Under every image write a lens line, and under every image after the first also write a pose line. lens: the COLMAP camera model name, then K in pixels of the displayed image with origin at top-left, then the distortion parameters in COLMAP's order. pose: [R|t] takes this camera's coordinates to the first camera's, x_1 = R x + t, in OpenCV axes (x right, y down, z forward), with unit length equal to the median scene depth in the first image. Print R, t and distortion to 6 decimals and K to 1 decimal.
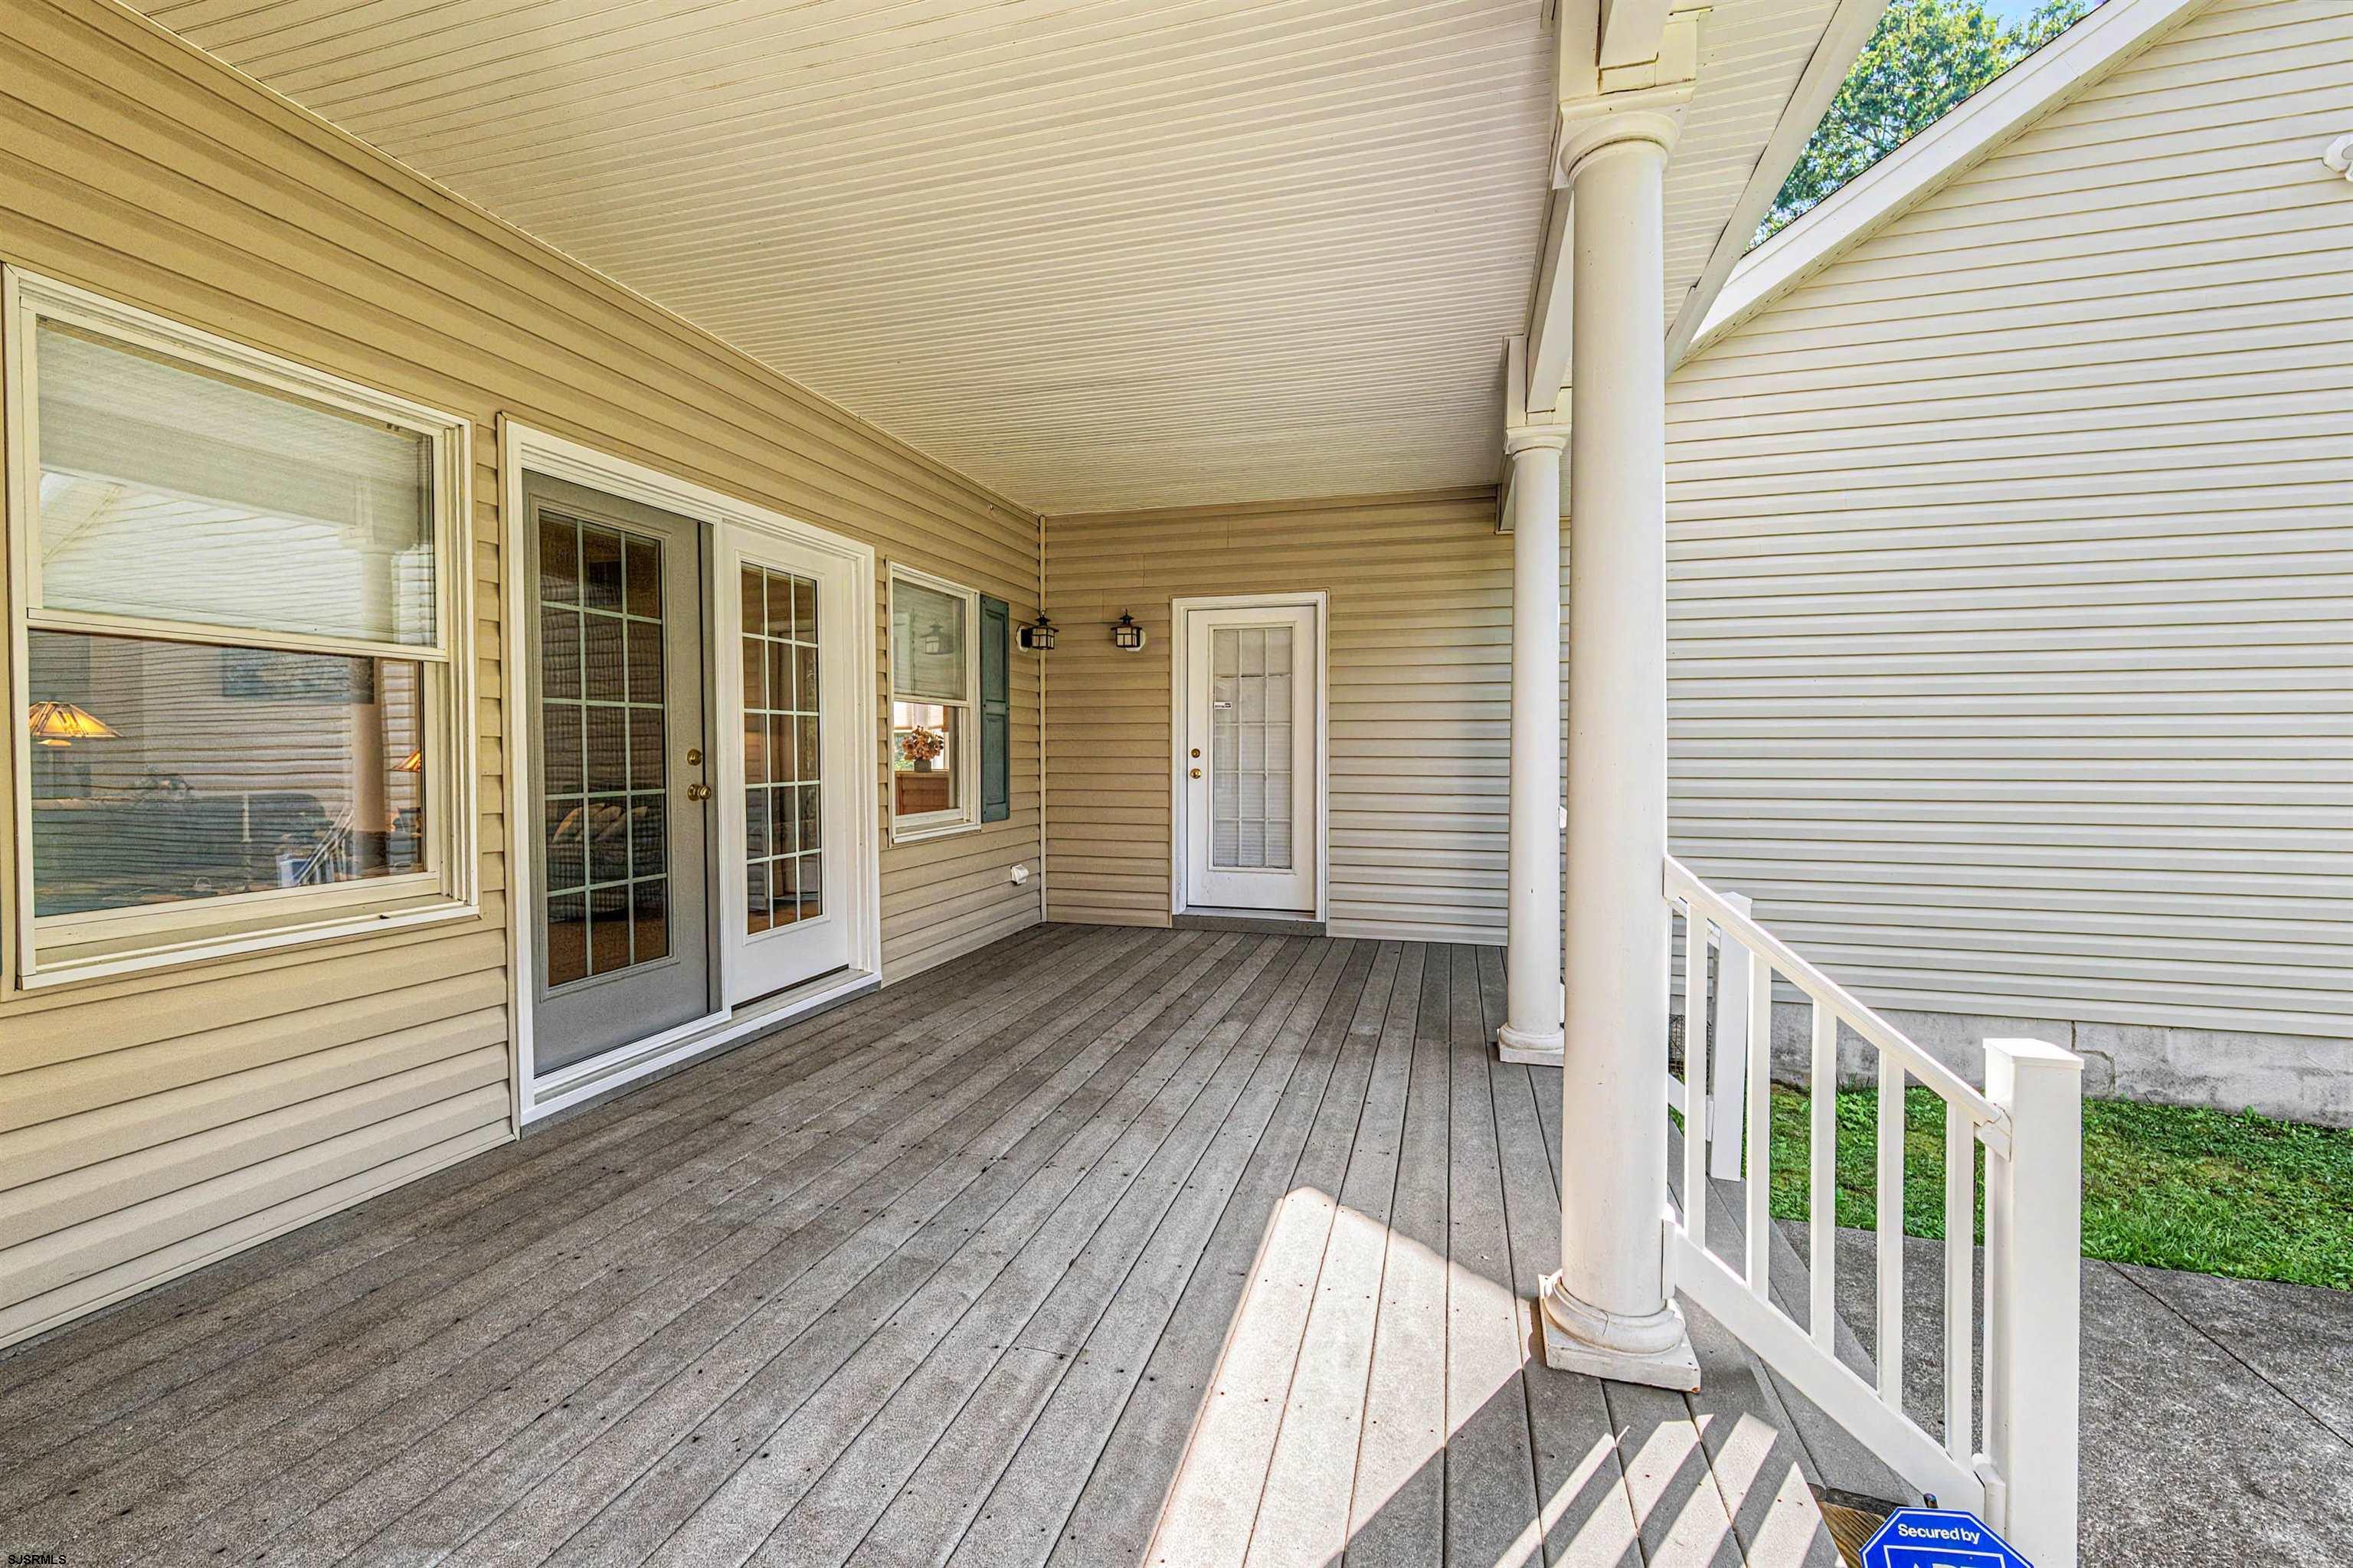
lens RADIAL K [[976.6, 0, 1167.3], [0, 976.6, 767.2], [0, 0, 1]] dist [0.000384, 0.000062]
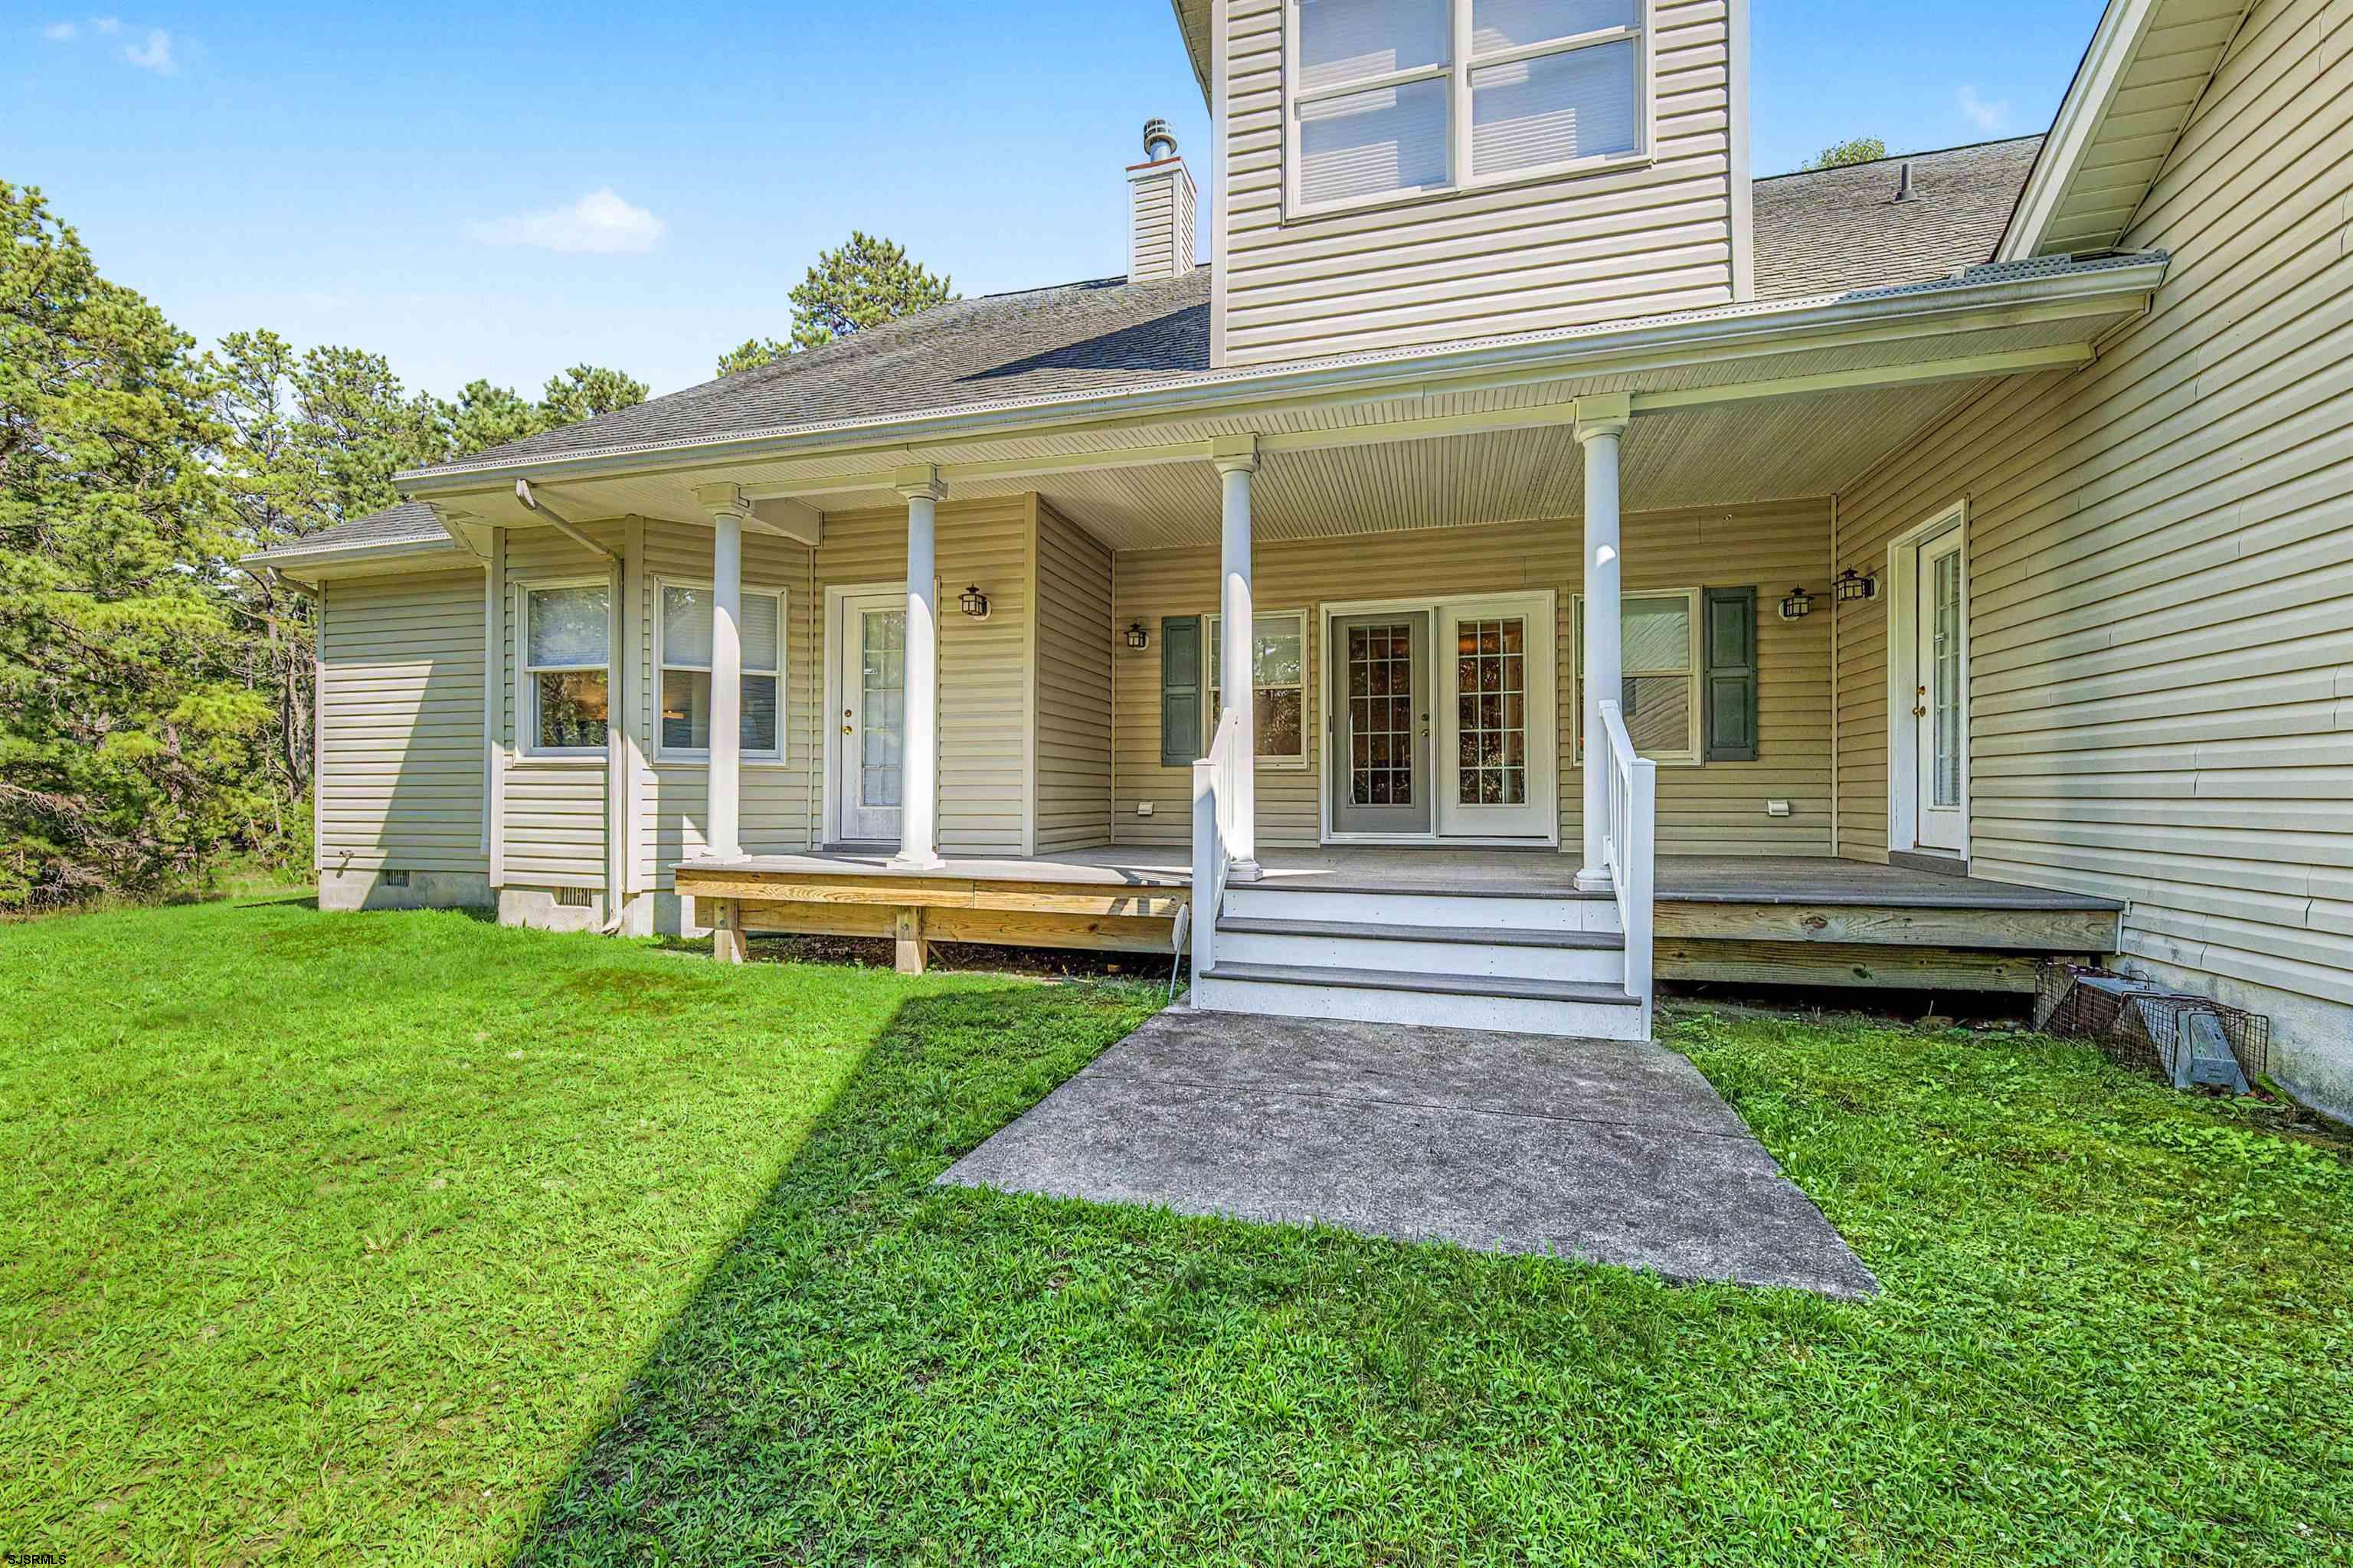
lens RADIAL K [[957.9, 0, 1176.5], [0, 957.9, 784.0], [0, 0, 1]] dist [-0.000067, -0.000012]
pose [[0.010937, -0.013019, -0.999855, 1.521201], [-0.019354, 0.999725, -0.013229, 0.165487], [0.999753, 0.019496, 0.010682, 0.369526]]
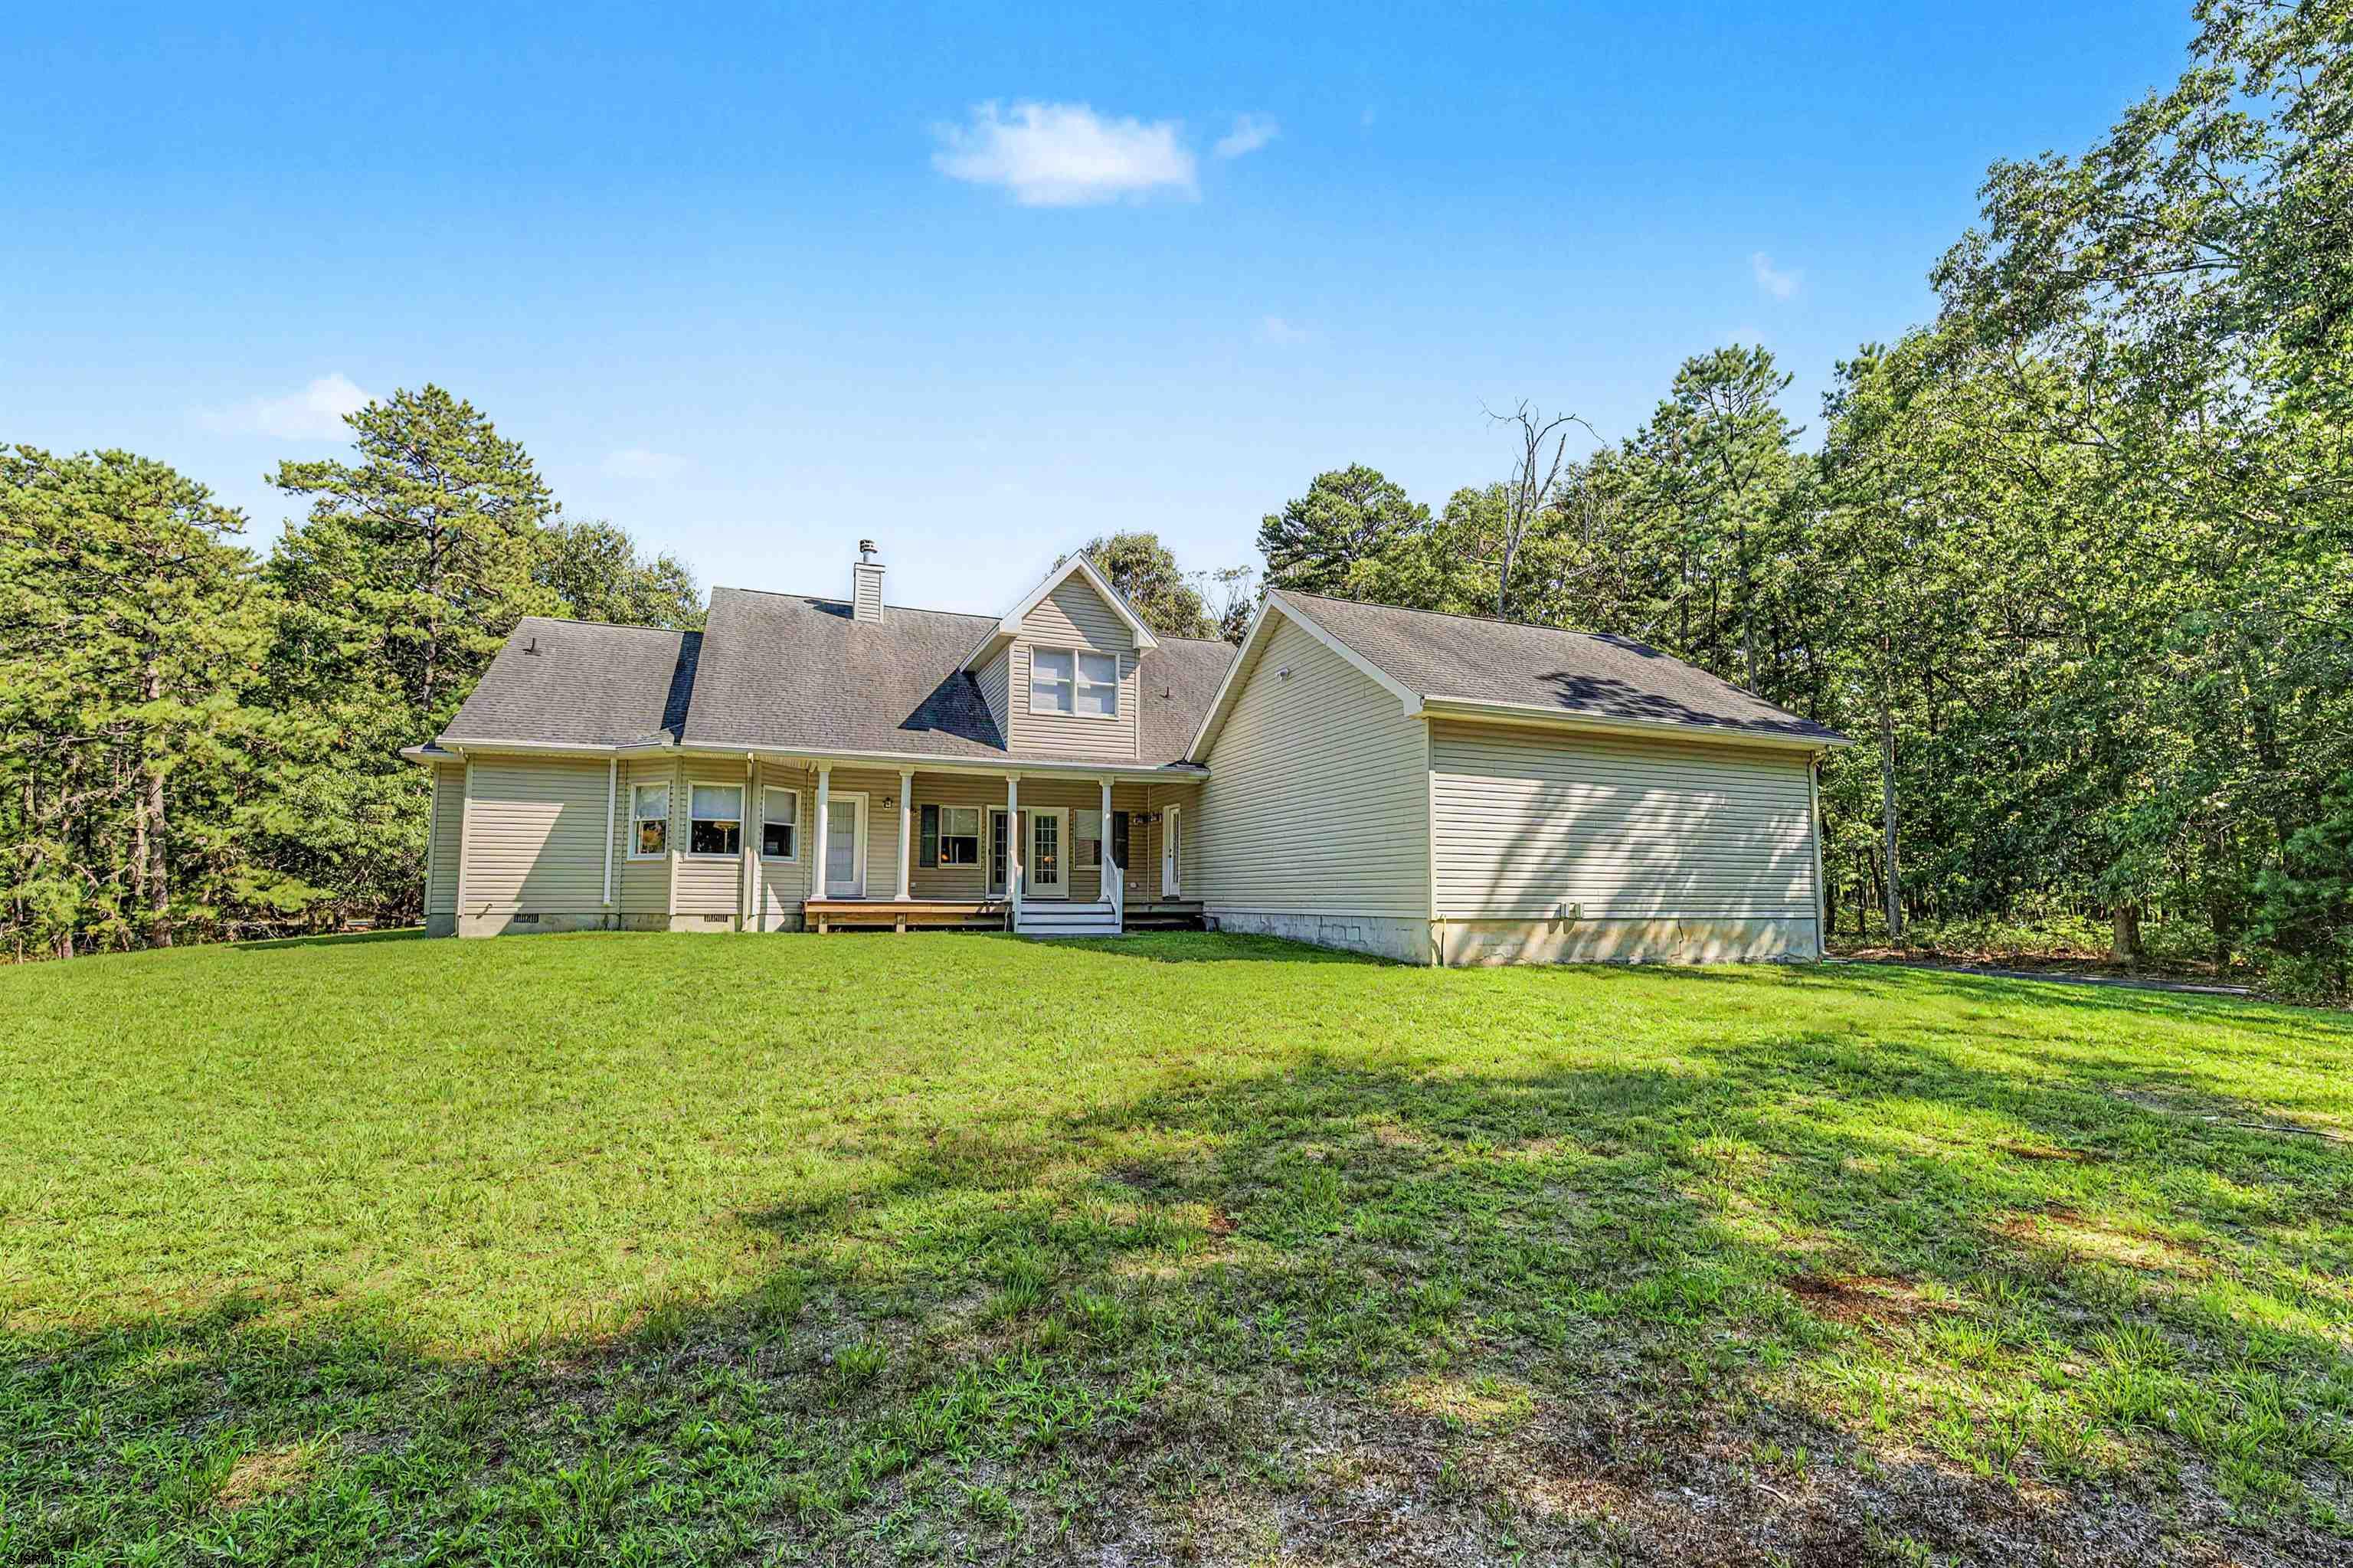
lens RADIAL K [[976.6, 0, 1167.3], [0, 976.6, 767.2], [0, 0, 1]] dist [0.000384, 0.000062]
pose [[0.624908, -0.107668, -0.773238, 4.237032], [-0.013984, 0.988742, -0.148977, 0.326211], [0.780573, 0.103910, 0.616367, -1.827258]]
